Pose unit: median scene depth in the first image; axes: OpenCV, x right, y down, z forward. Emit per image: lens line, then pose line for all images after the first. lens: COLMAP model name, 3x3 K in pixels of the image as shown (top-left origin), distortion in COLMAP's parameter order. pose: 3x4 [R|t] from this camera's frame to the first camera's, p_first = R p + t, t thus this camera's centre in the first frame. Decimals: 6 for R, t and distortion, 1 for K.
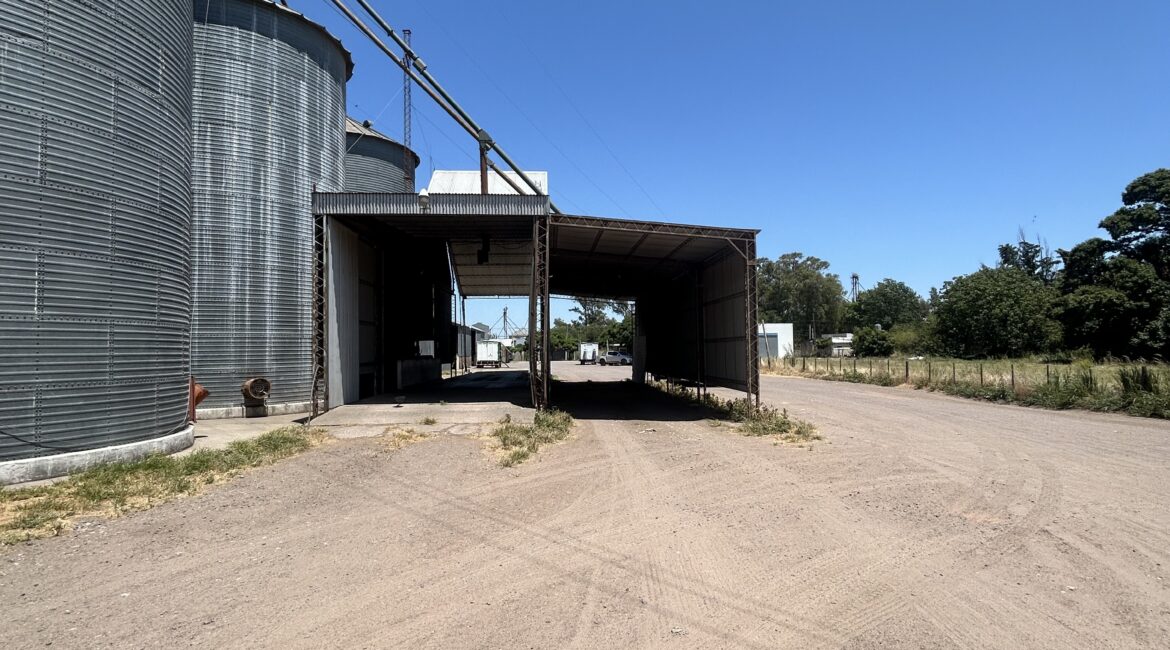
lens RADIAL K [[625.8, 0, 589.5], [0, 625.8, 327.1], [0, 0, 1]] dist [0.000719, -0.000662]
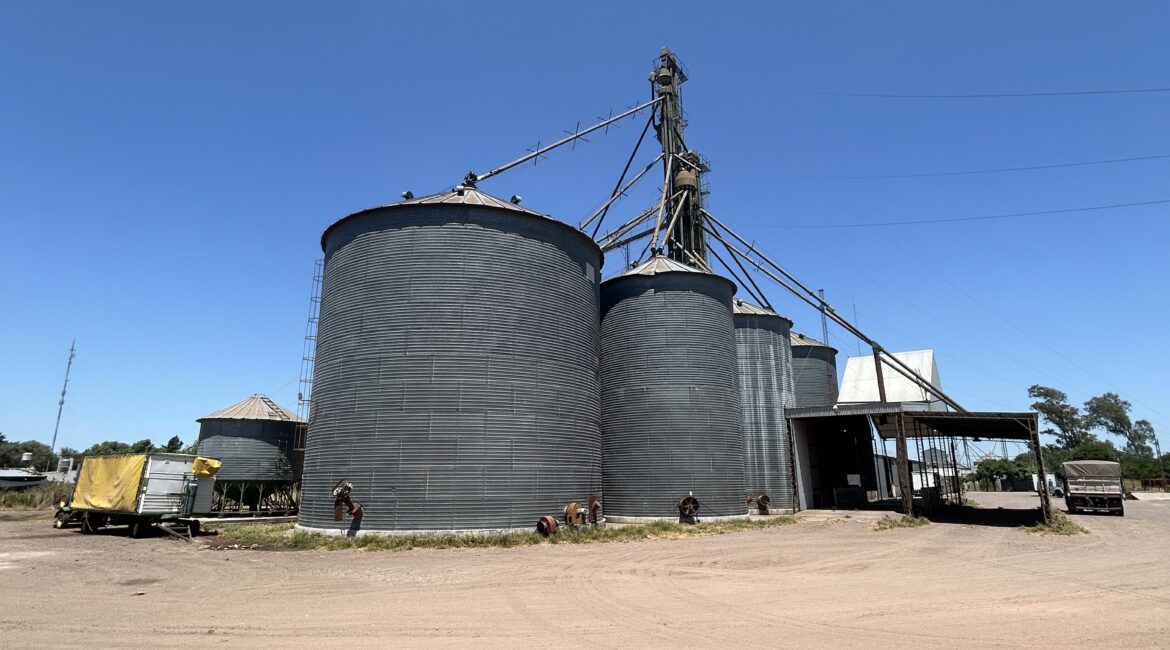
lens RADIAL K [[625.8, 0, 582.2], [0, 625.8, 326.7], [0, 0, 1]] dist [0.000719, -0.000662]
pose [[0.774171, -0.143760, -0.616436, 0.333303], [0.018725, 0.978643, -0.204715, -0.047778], [0.632700, 0.146941, 0.760328, -0.955885]]
